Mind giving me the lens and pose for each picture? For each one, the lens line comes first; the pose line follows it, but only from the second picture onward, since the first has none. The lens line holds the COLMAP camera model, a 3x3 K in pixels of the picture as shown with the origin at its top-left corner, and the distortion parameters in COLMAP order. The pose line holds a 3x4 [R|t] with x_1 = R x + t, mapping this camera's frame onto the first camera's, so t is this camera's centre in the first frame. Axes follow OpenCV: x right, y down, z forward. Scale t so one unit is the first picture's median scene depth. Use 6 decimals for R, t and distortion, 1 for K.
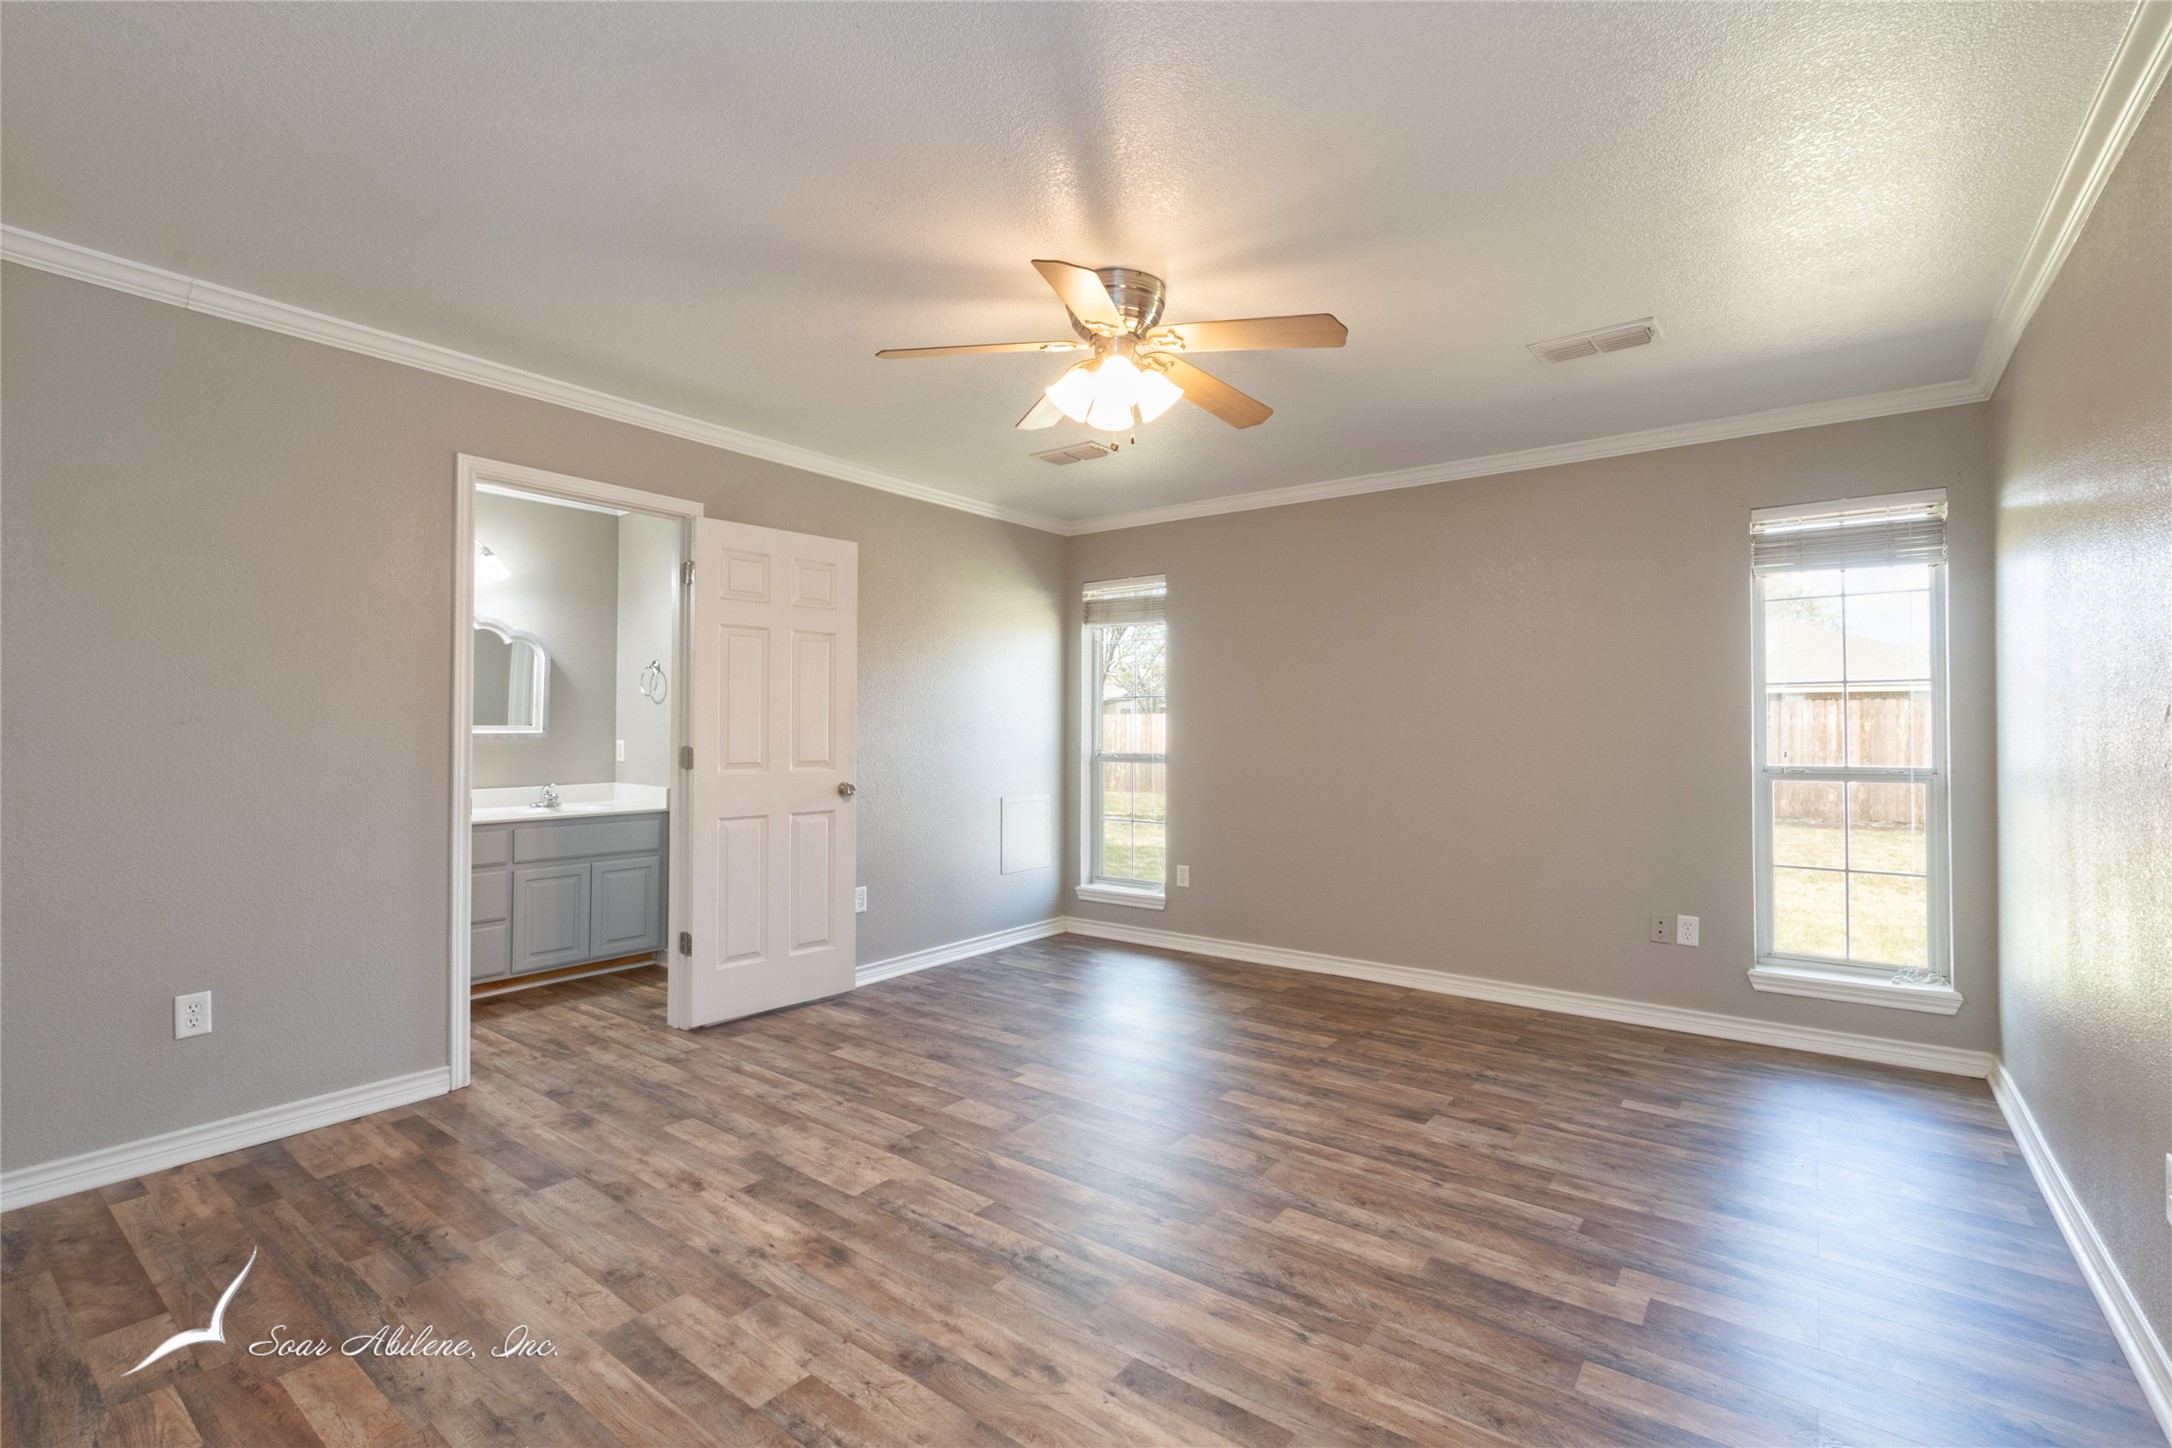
lens RADIAL K [[958.0, 0, 1100.4], [0, 958.0, 711.8], [0, 0, 1]] dist [-0.009764, 0.000240]
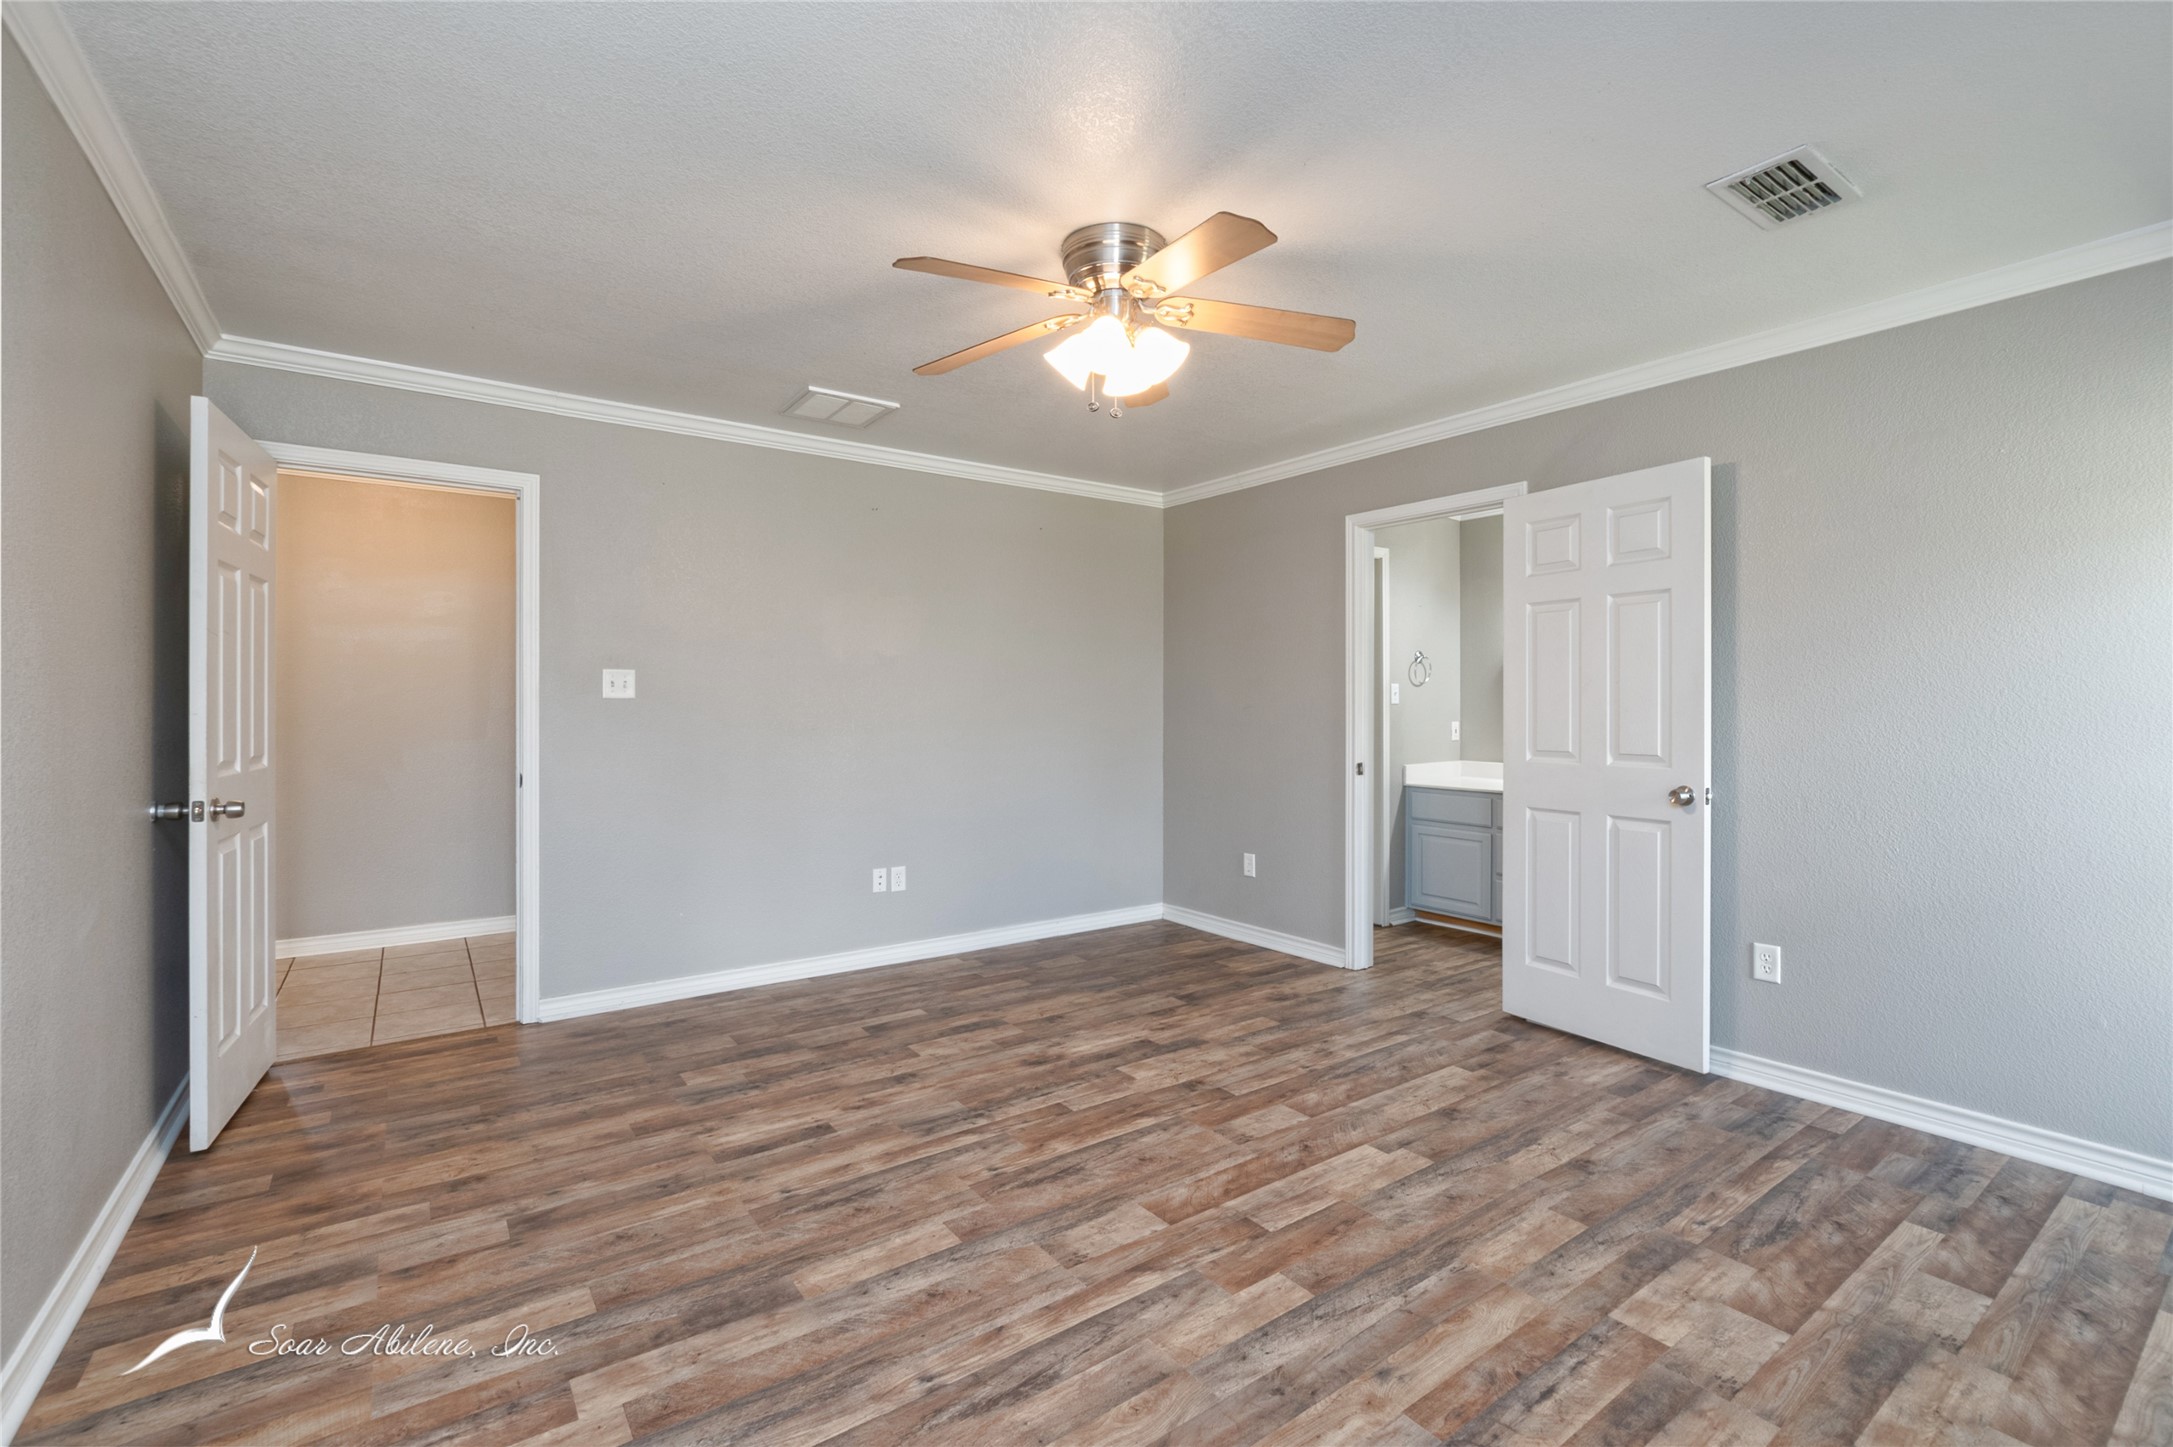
lens RADIAL K [[958.5, 0, 1100.9], [0, 958.5, 711.3], [0, 0, 1]] dist [-0.009764, 0.000240]
pose [[-0.294811, -0.000904, -0.955555, 0.923885], [0.012208, 0.999914, -0.004713, 0.022279], [0.955478, -0.013055, -0.294775, 1.267159]]
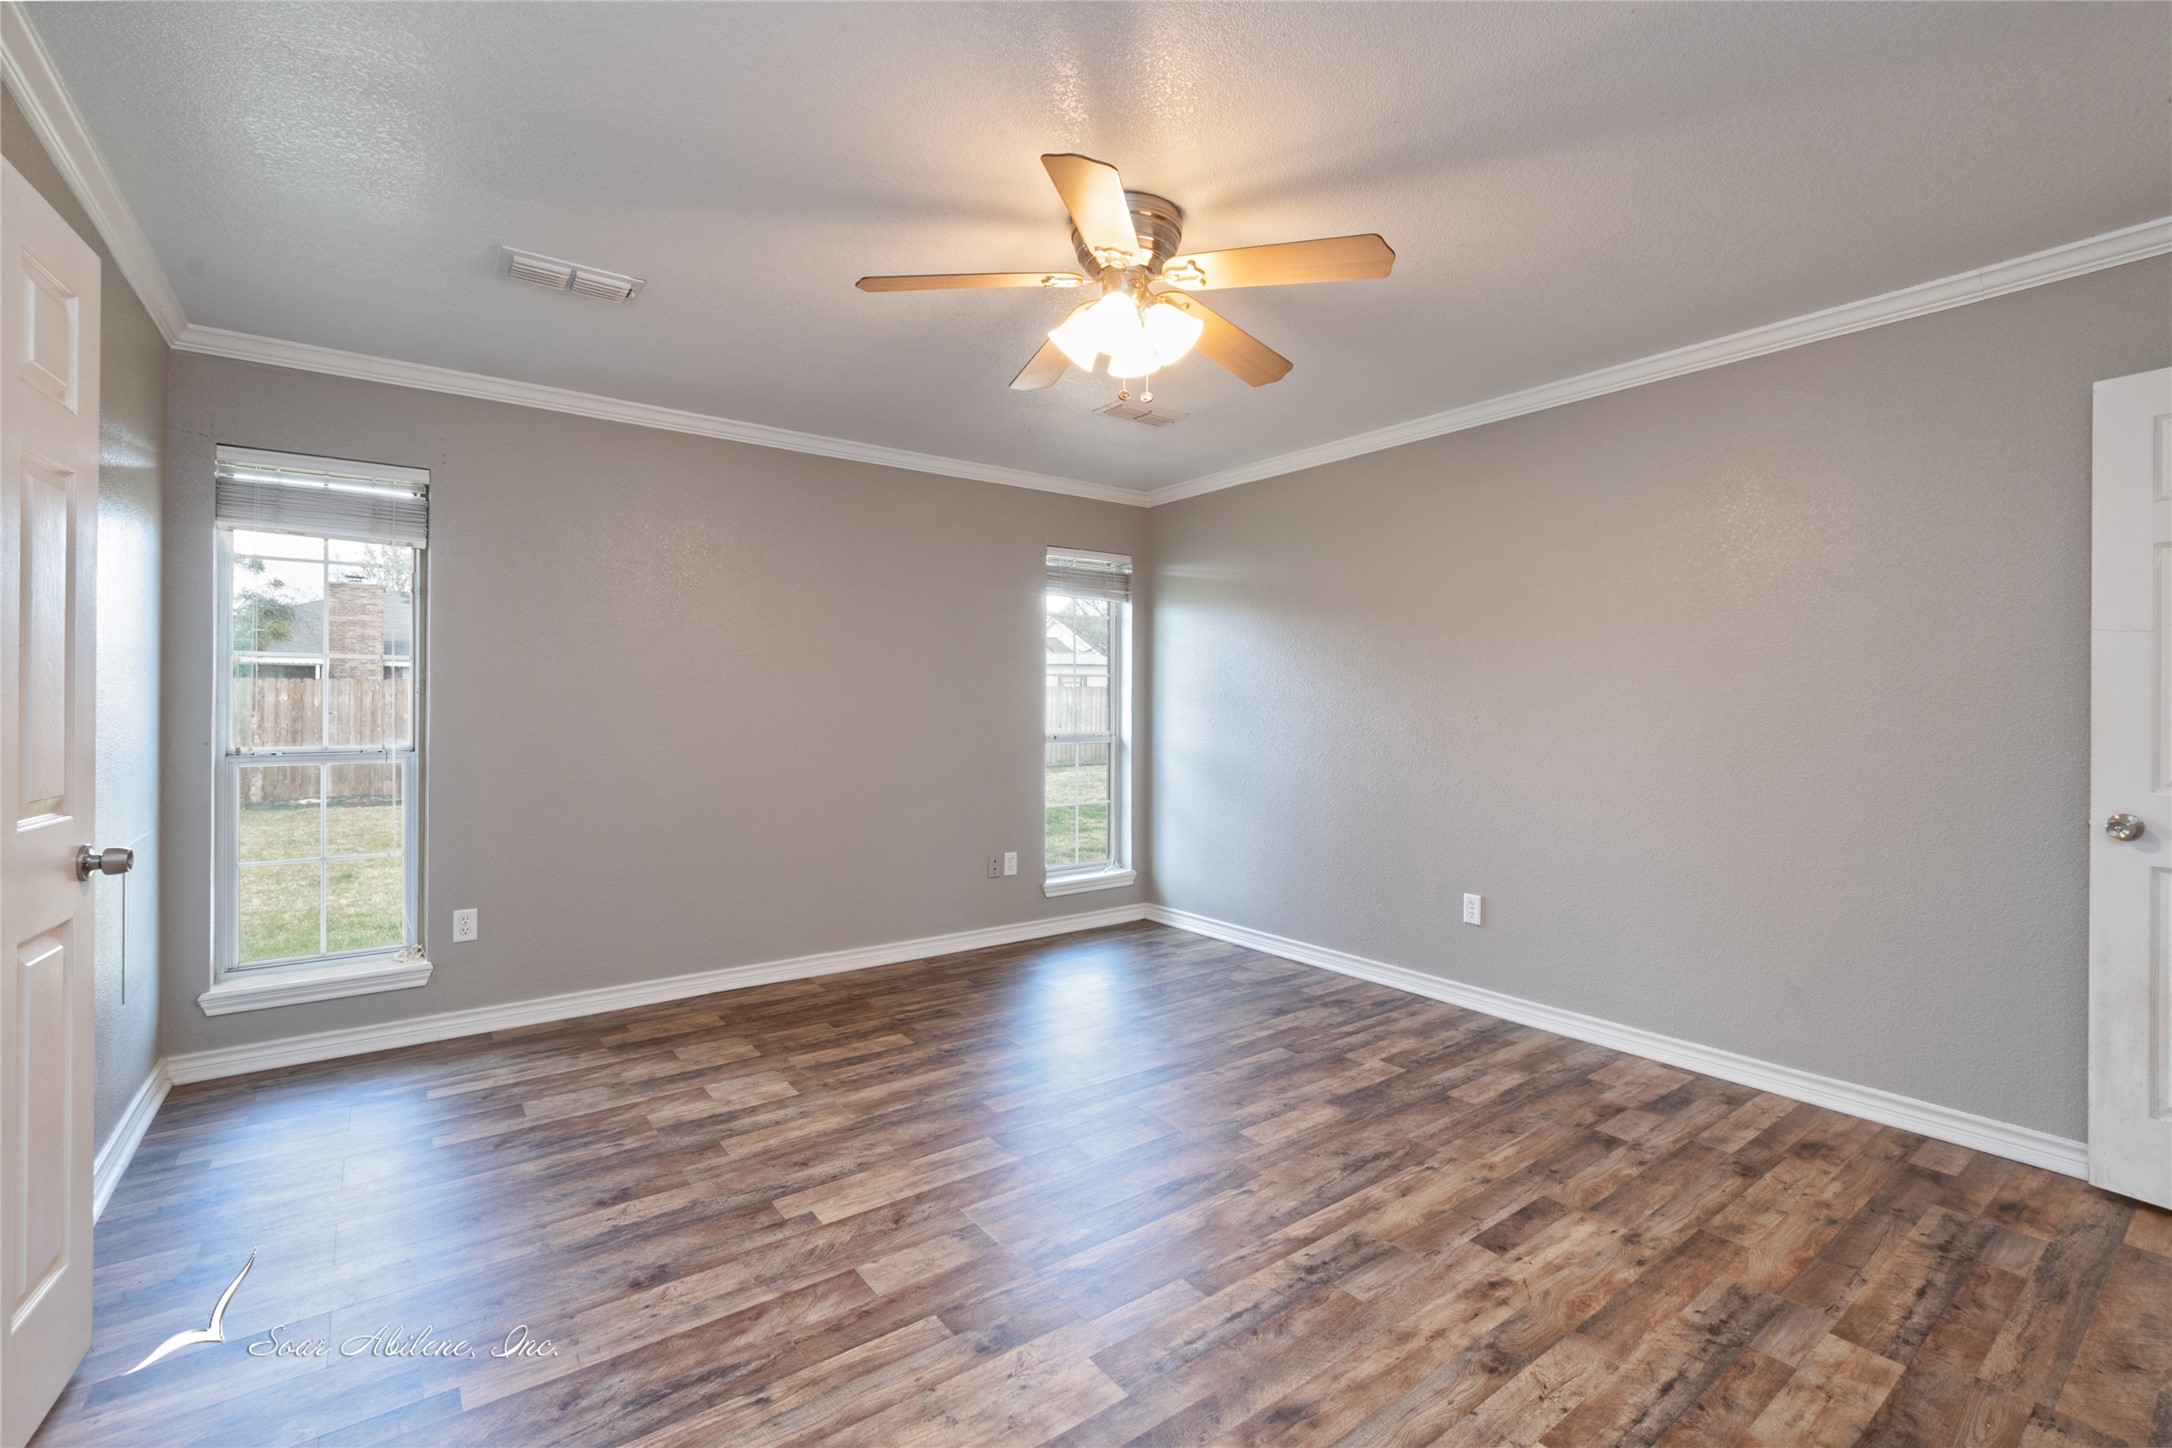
lens RADIAL K [[945.6, 0, 1092.1], [0, 945.6, 708.5], [0, 0, 1]] dist [-0.006401, 0.000177]
pose [[0.285434, -0.004493, 0.958388, -0.841682], [-0.018227, 0.999783, 0.010116, 0.006625], [-0.958225, -0.020356, 0.285290, 0.776482]]
